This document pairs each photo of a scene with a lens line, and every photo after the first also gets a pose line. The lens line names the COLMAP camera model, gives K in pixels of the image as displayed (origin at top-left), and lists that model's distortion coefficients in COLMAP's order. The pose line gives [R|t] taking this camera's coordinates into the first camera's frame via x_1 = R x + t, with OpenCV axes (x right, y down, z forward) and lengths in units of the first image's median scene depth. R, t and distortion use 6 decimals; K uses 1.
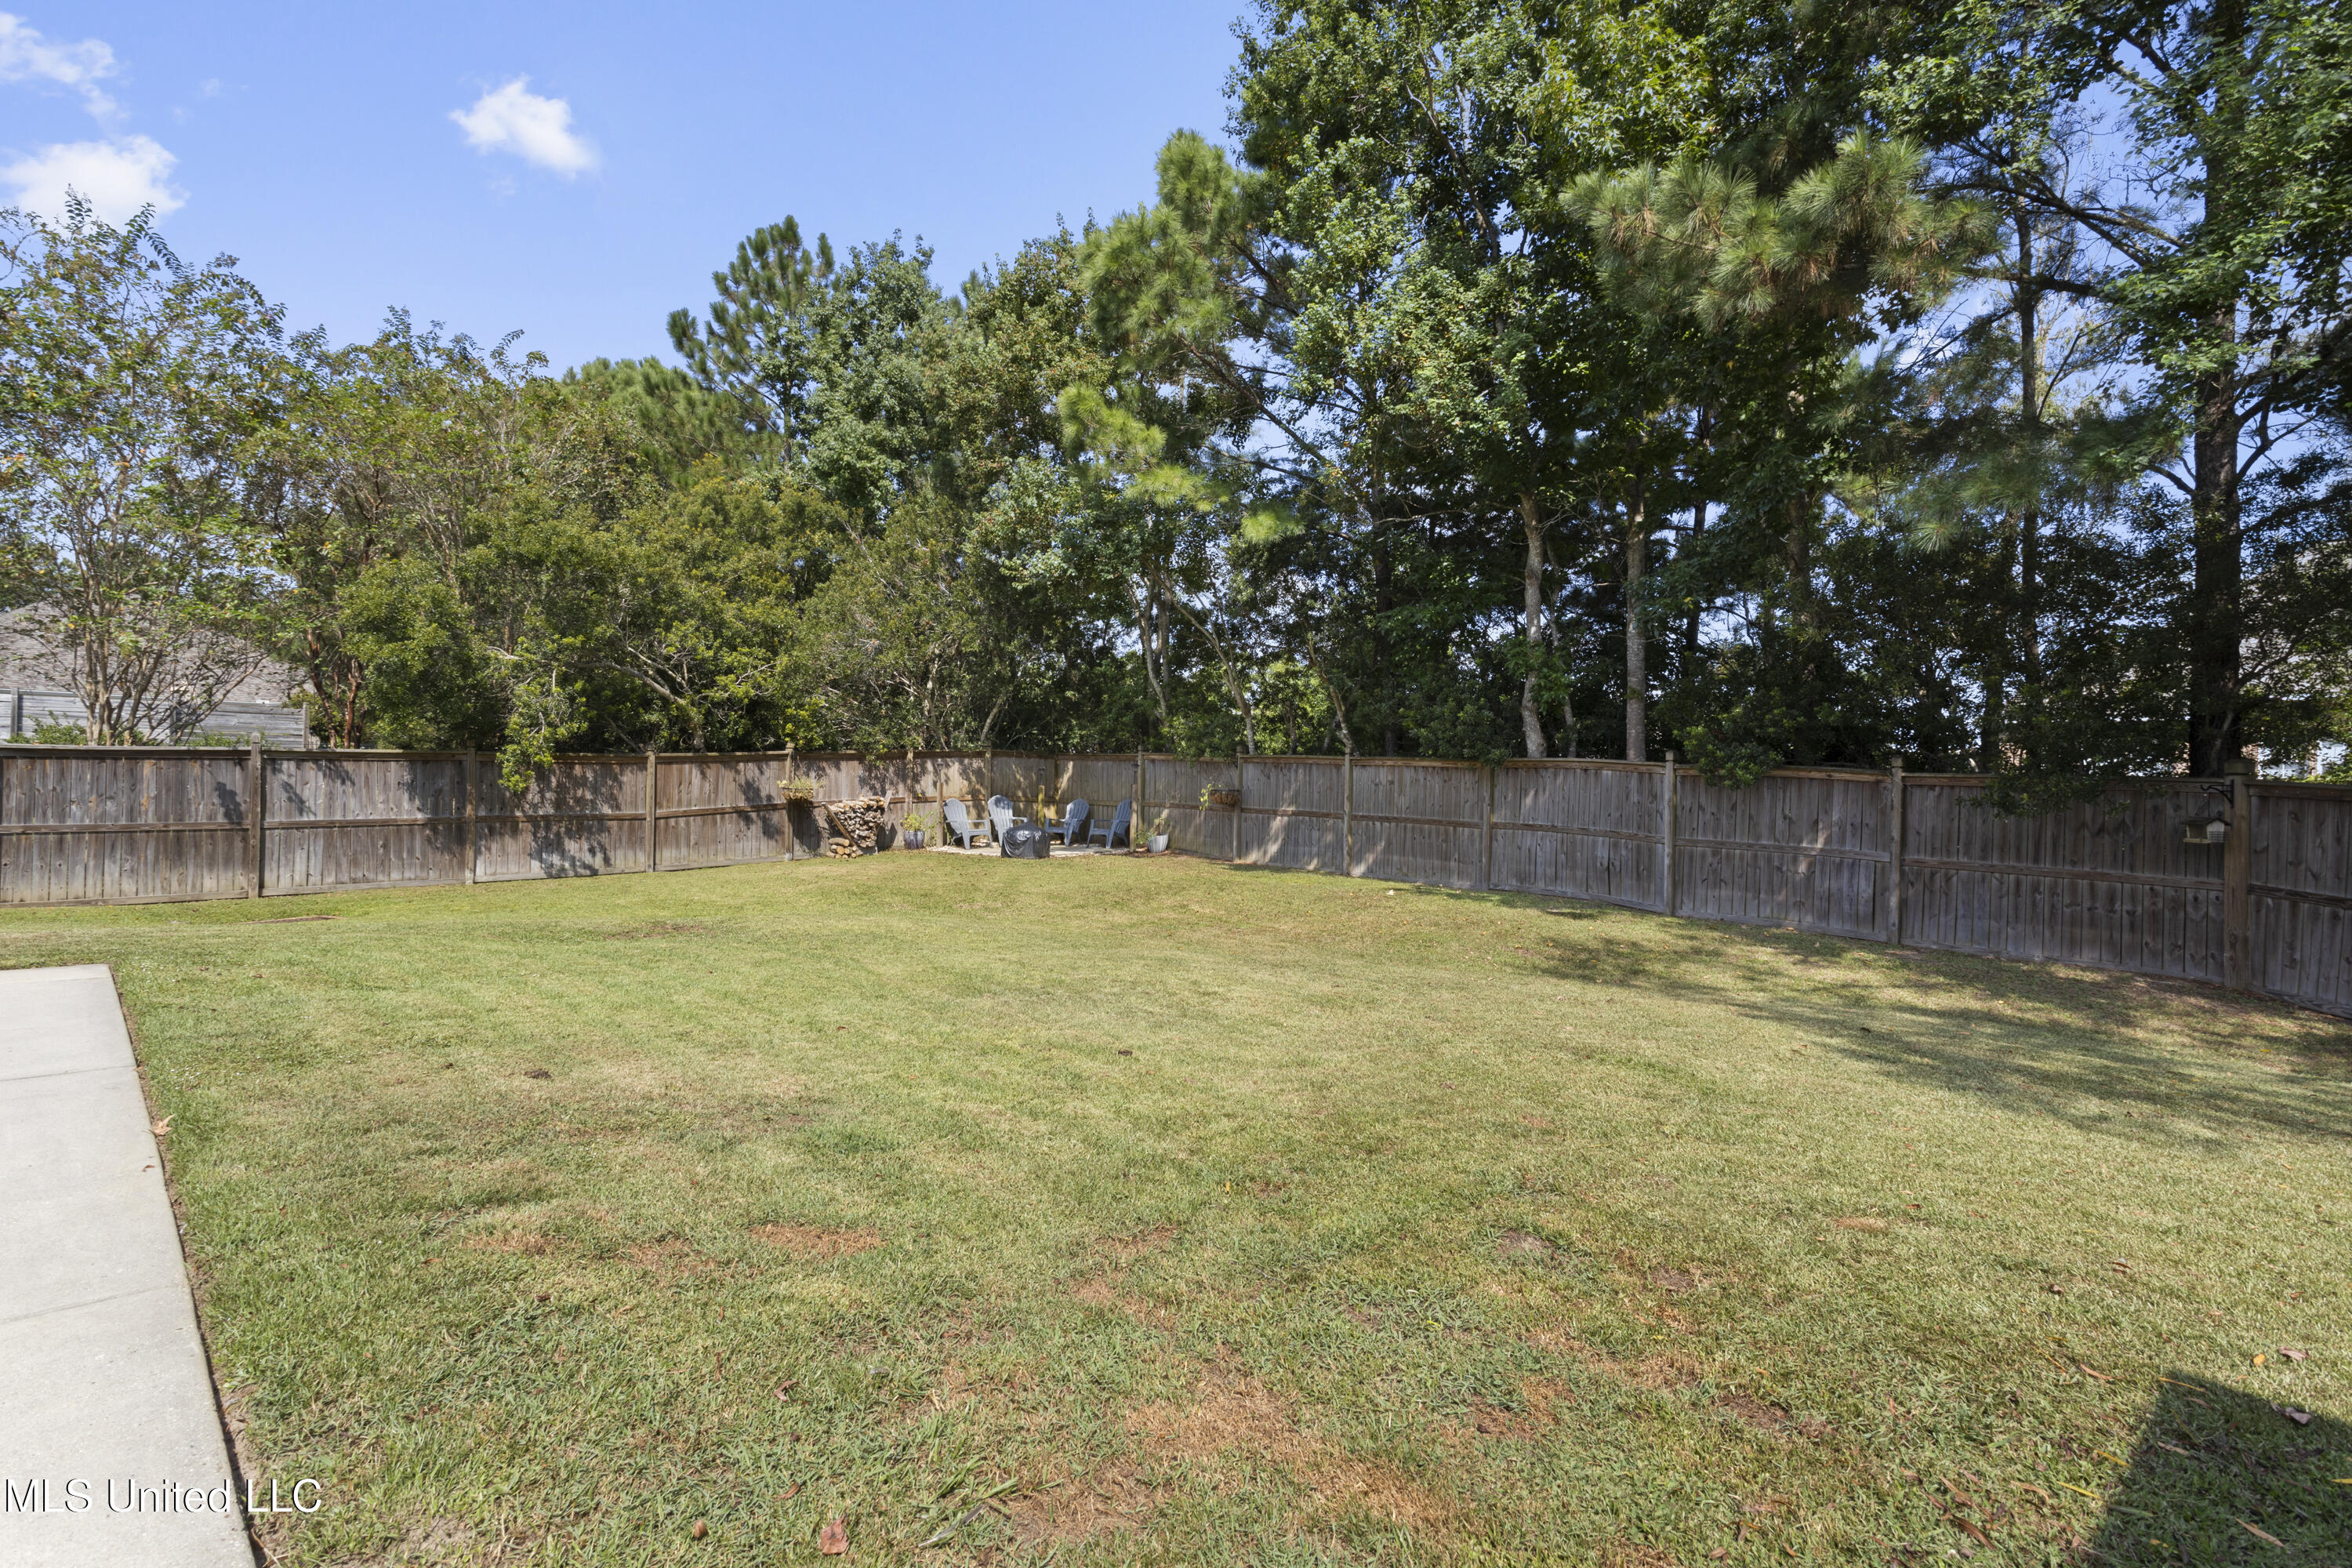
lens RADIAL K [[1119.5, 0, 1166.6], [0, 1119.5, 755.4], [0, 0, 1]] dist [-0.000656, 0.005303]
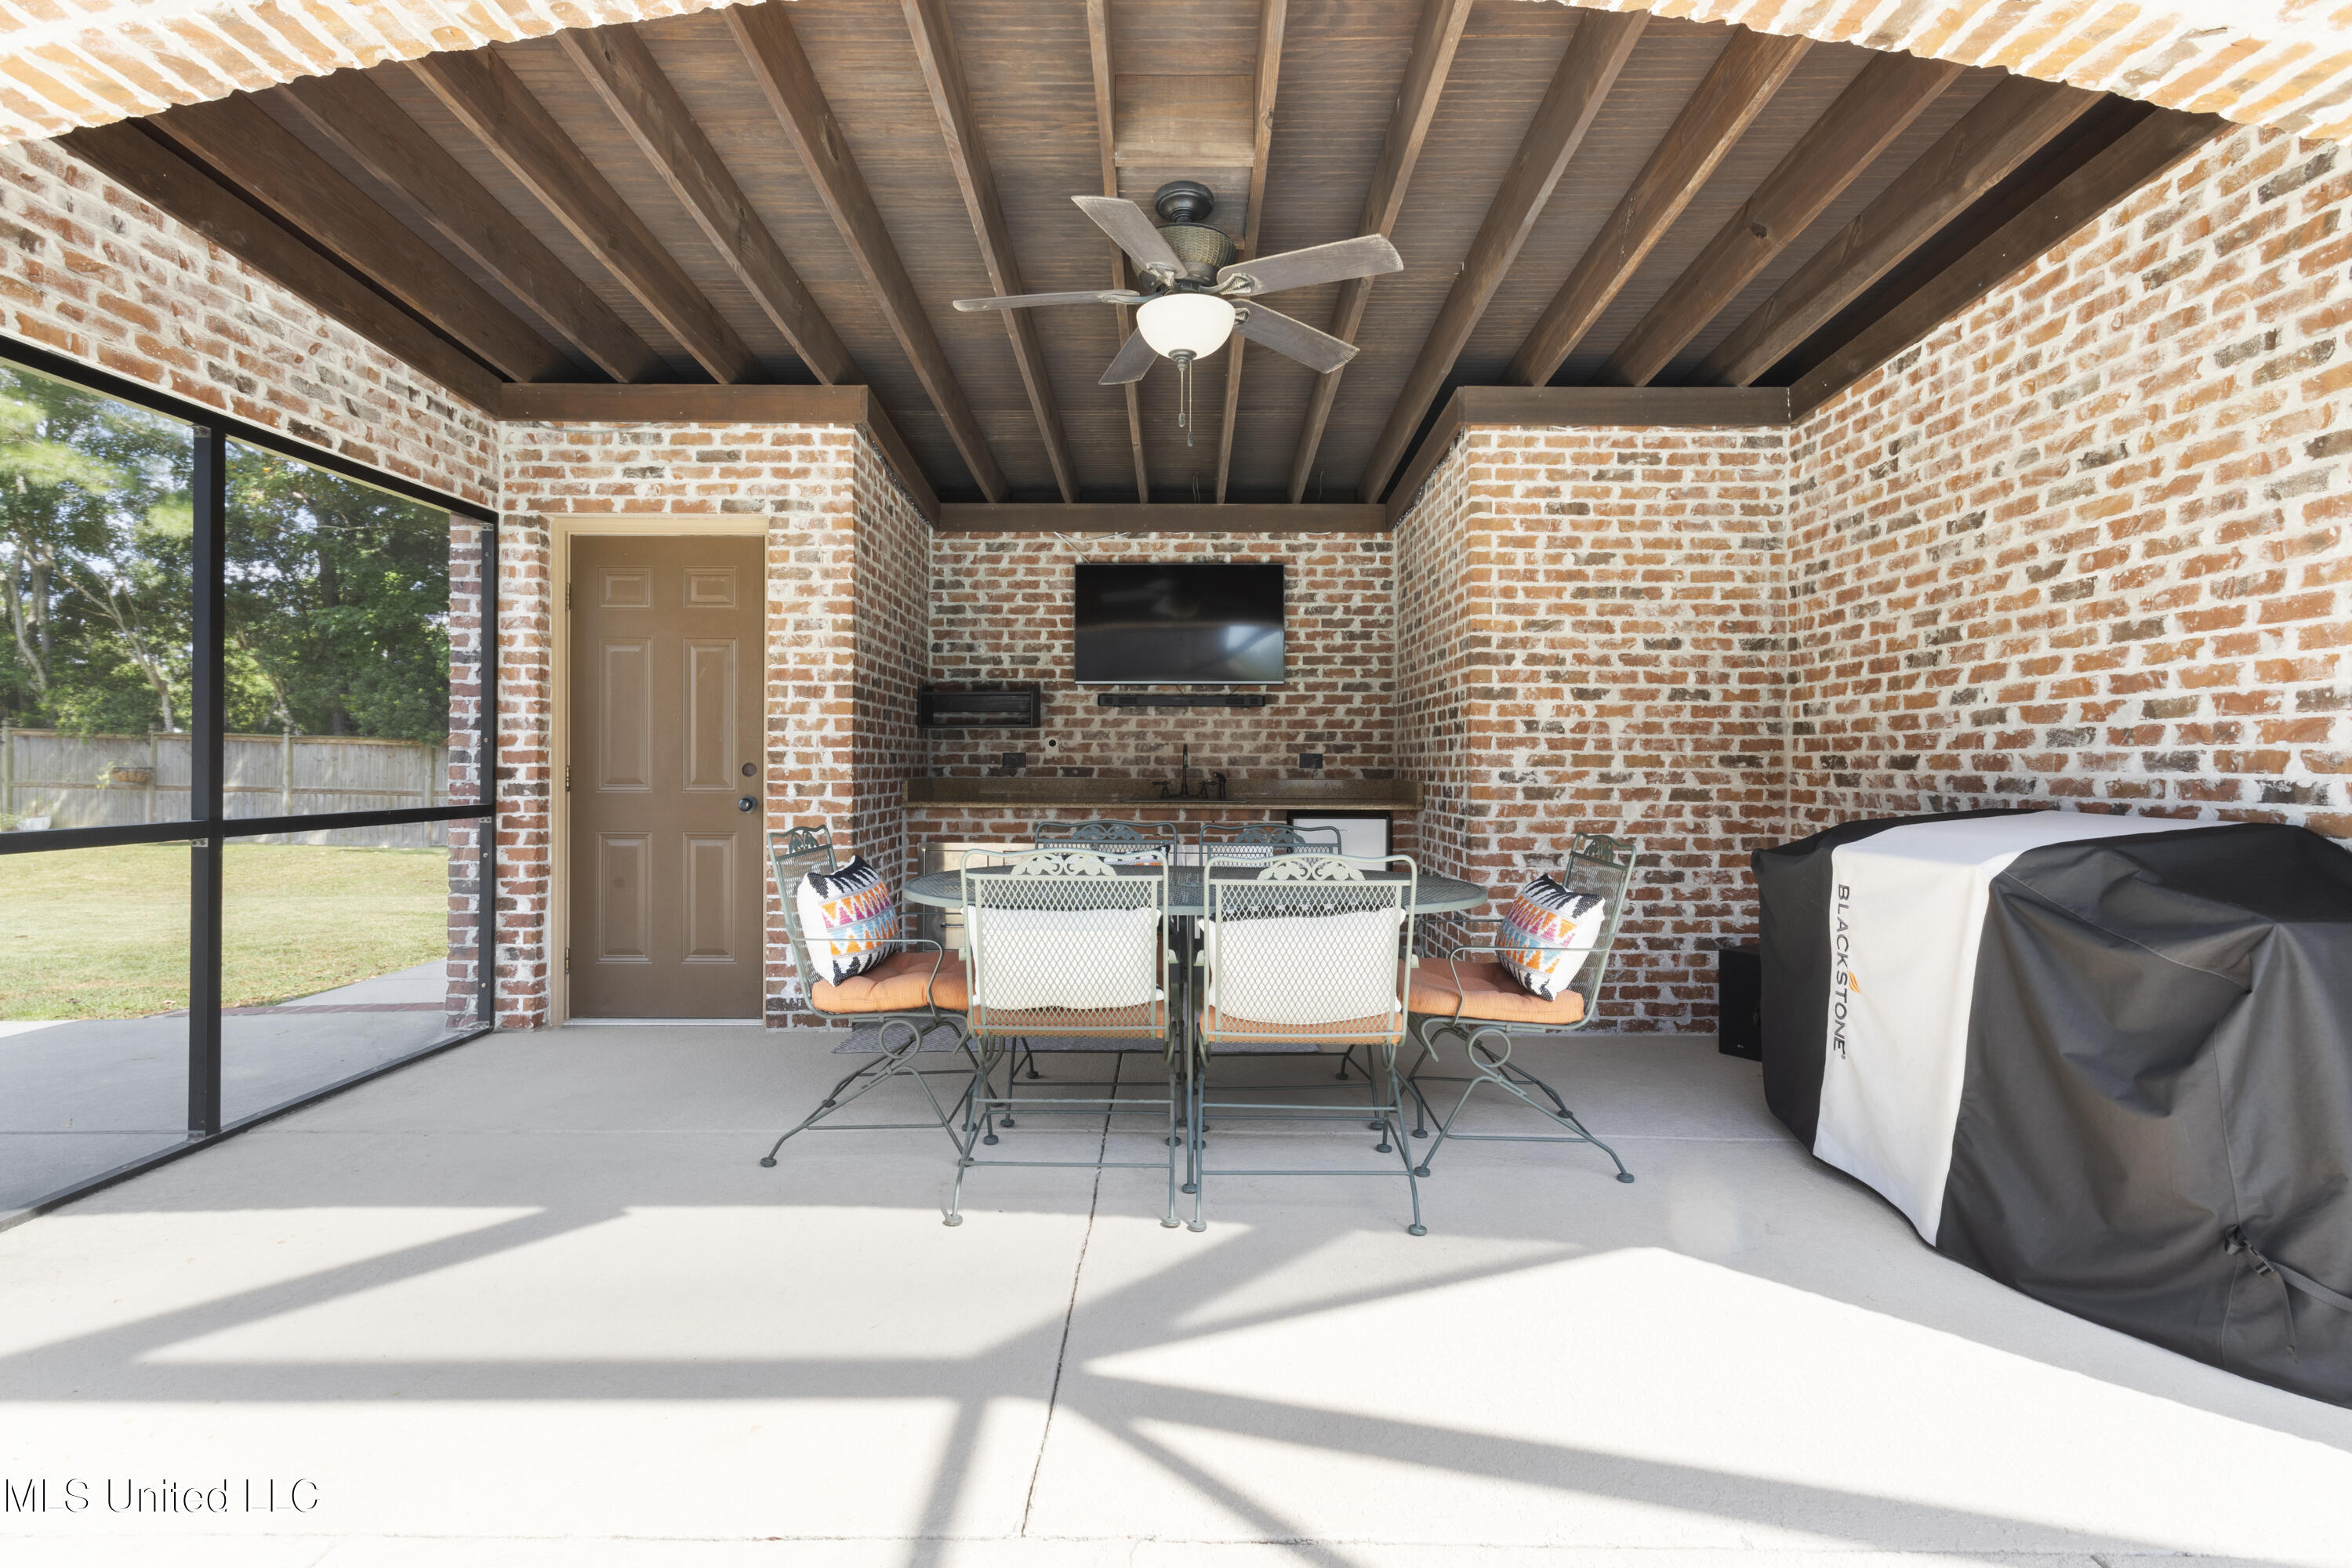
lens RADIAL K [[1119.5, 0, 1166.6], [0, 1119.5, 755.4], [0, 0, 1]] dist [-0.000656, 0.005303]
pose [[0.706709, 0.002524, 0.707500, -0.003545], [-0.014125, 0.999845, 0.010542, -0.002424], [-0.707364, -0.017444, 0.706635, -0.369716]]
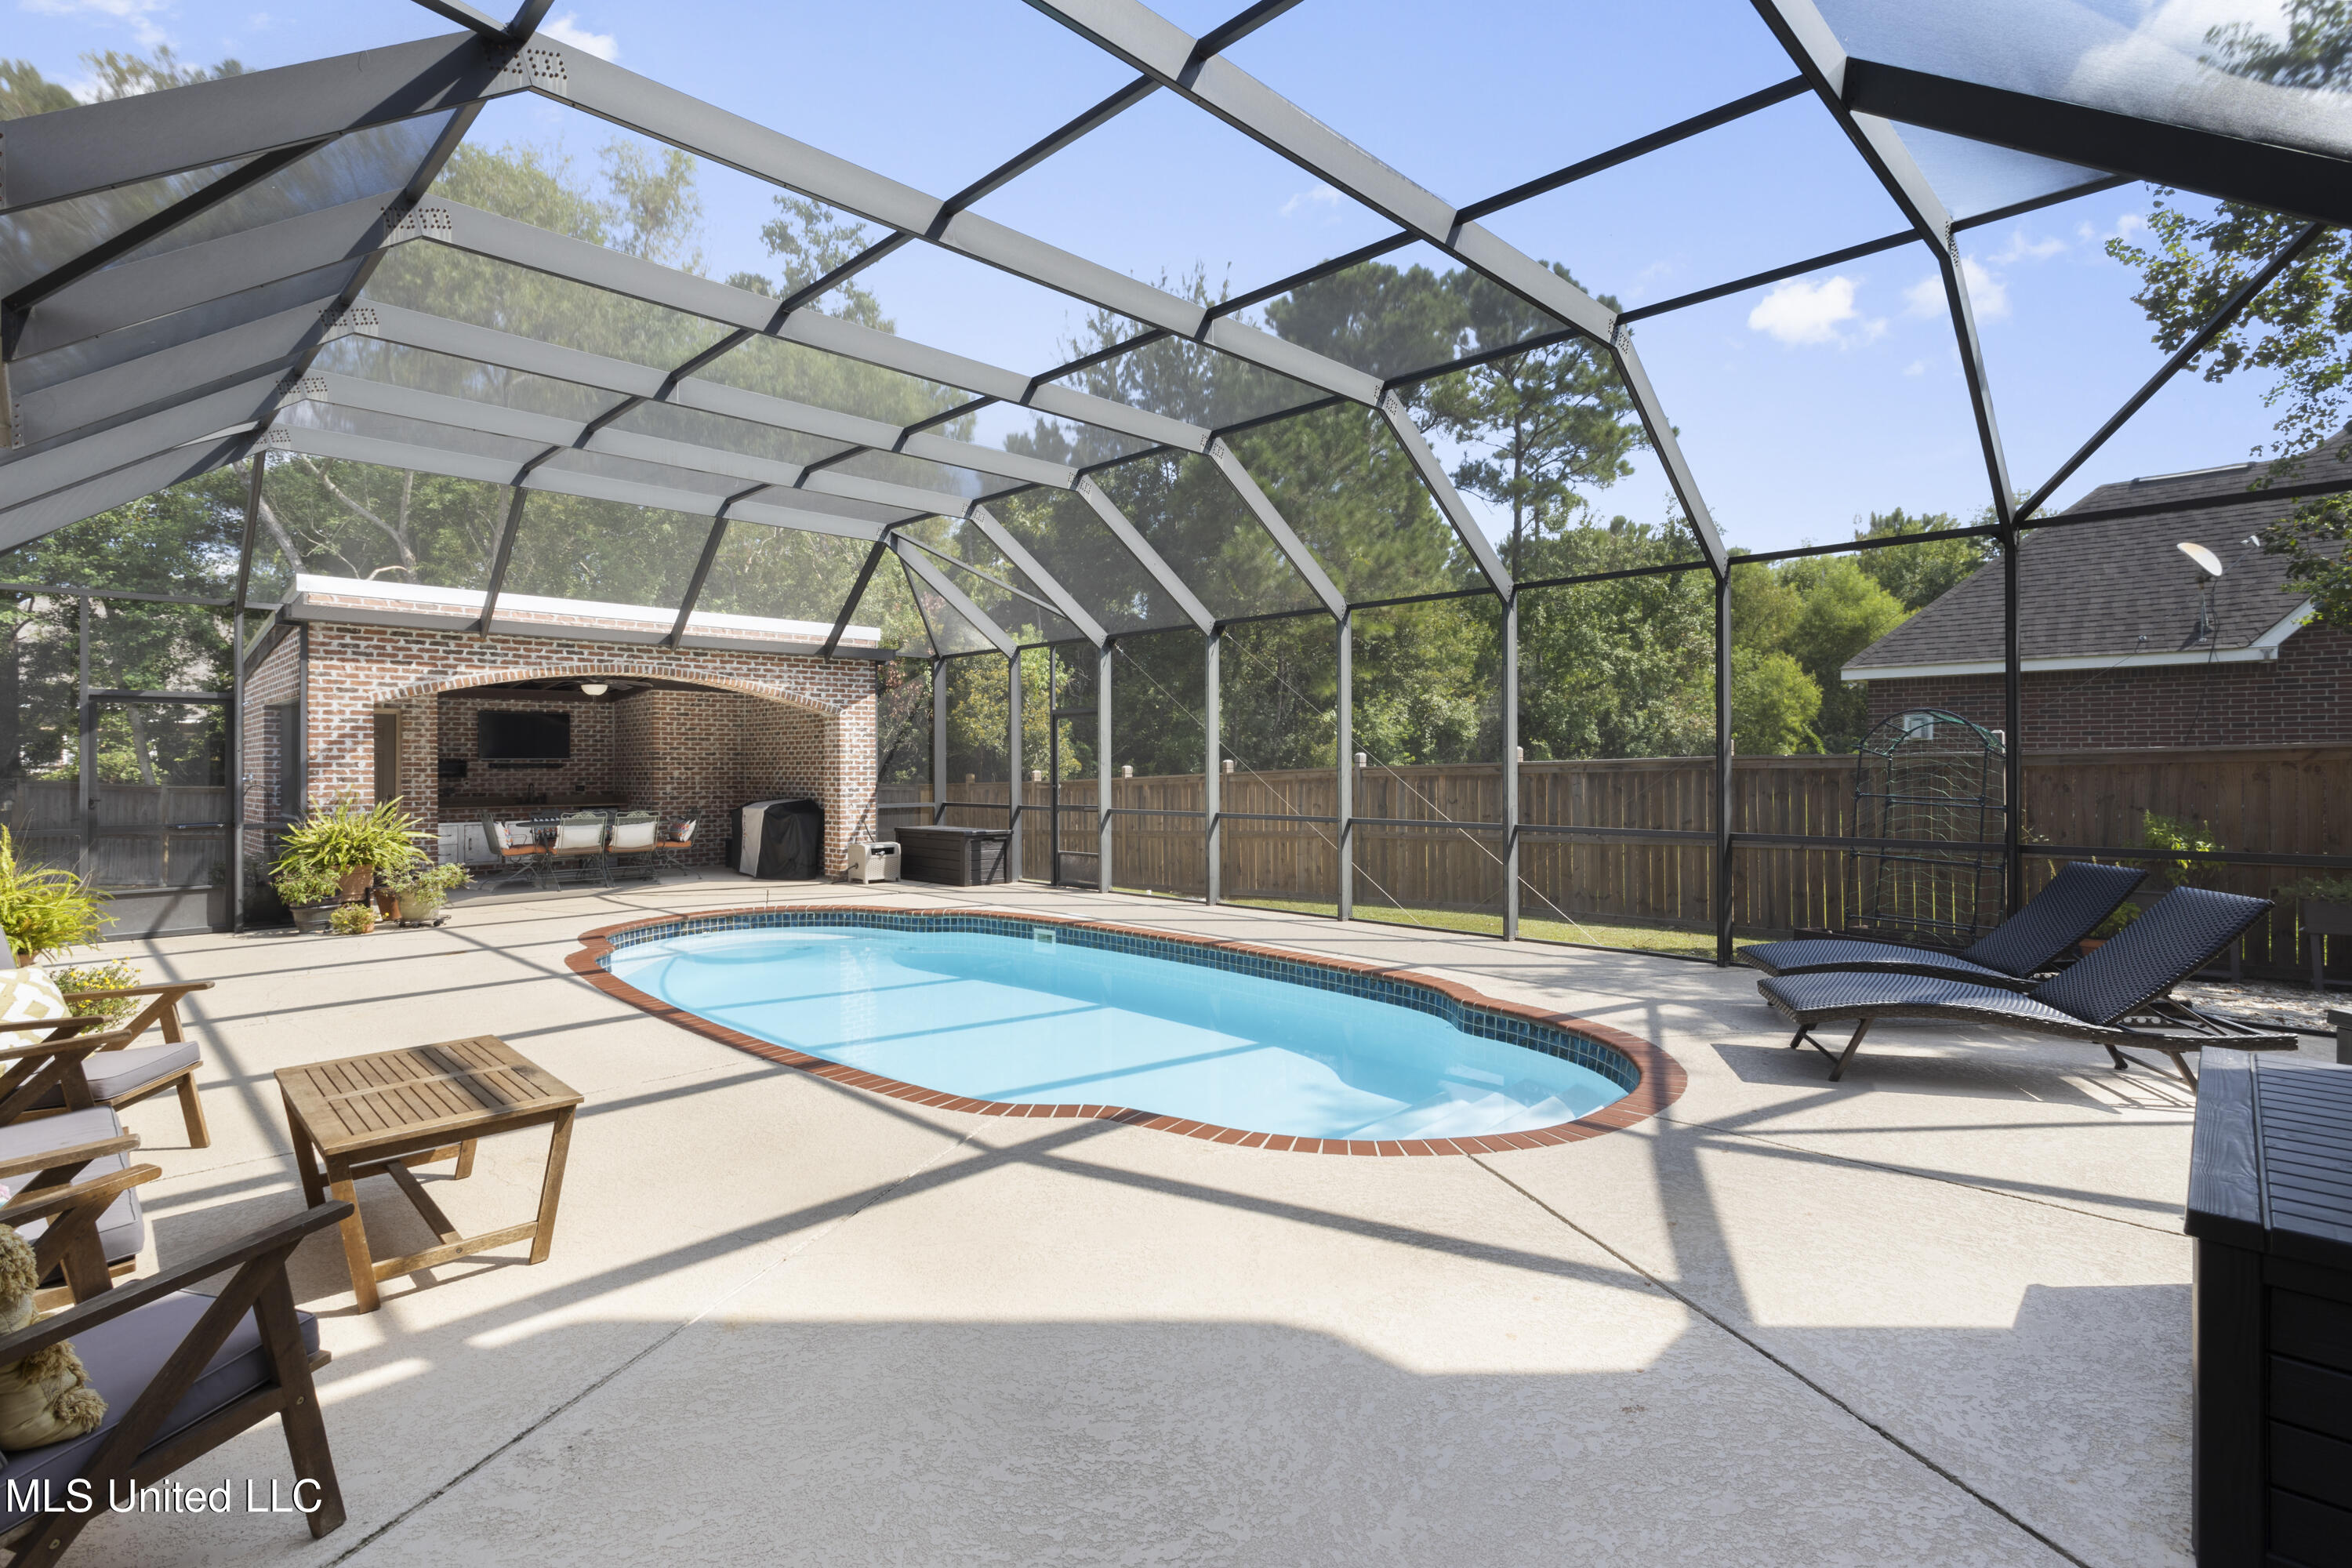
lens RADIAL K [[1119.5, 0, 1166.6], [0, 1119.5, 755.4], [0, 0, 1]] dist [-0.000656, 0.005303]
pose [[-0.004377, 0.004540, 0.999980, -3.188389], [-0.014640, 0.999882, -0.004604, -0.126364], [-0.999883, -0.014660, -0.004310, -1.670876]]
